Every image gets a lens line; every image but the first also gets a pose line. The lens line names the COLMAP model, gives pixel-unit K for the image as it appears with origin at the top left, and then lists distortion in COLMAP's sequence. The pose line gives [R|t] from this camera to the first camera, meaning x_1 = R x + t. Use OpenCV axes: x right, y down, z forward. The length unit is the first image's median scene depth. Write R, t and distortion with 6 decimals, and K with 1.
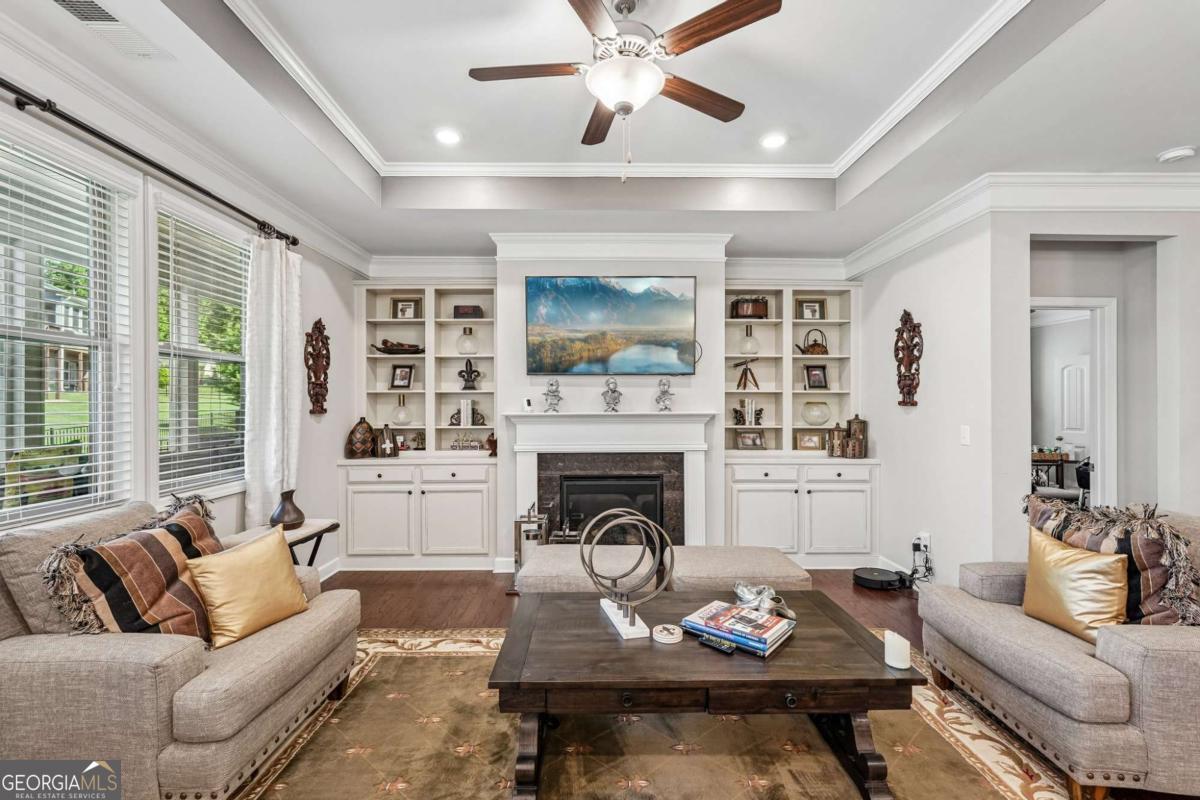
lens RADIAL K [[543.2, 0, 597.5], [0, 543.2, 400.5], [0, 0, 1]] dist [-0.000104, 0.006057]
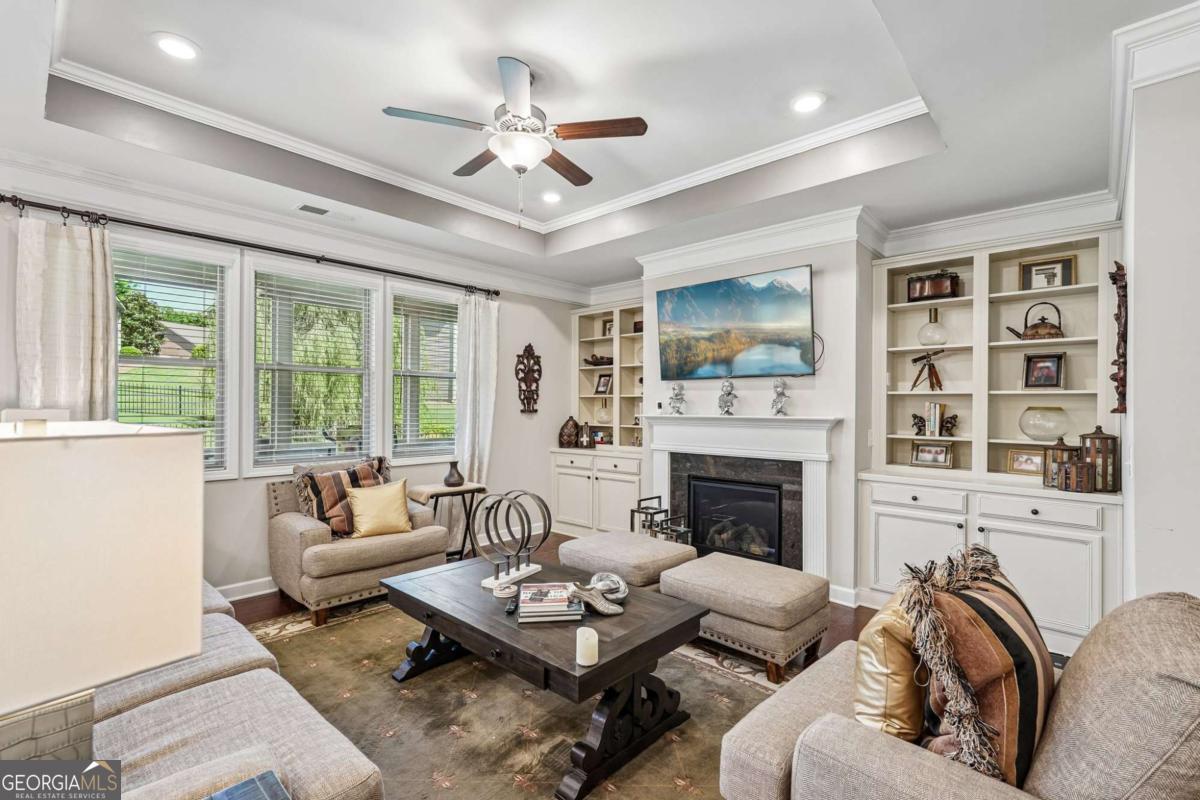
lens RADIAL K [[543.2, 0, 599.1], [0, 543.2, 403.1], [0, 0, 1]] dist [-0.000104, 0.006057]
pose [[0.726366, 0.002055, -0.687305, 0.526322], [-0.004505, 0.999988, -0.001771, 0.001756], [0.687293, 0.004383, 0.726367, 0.114970]]
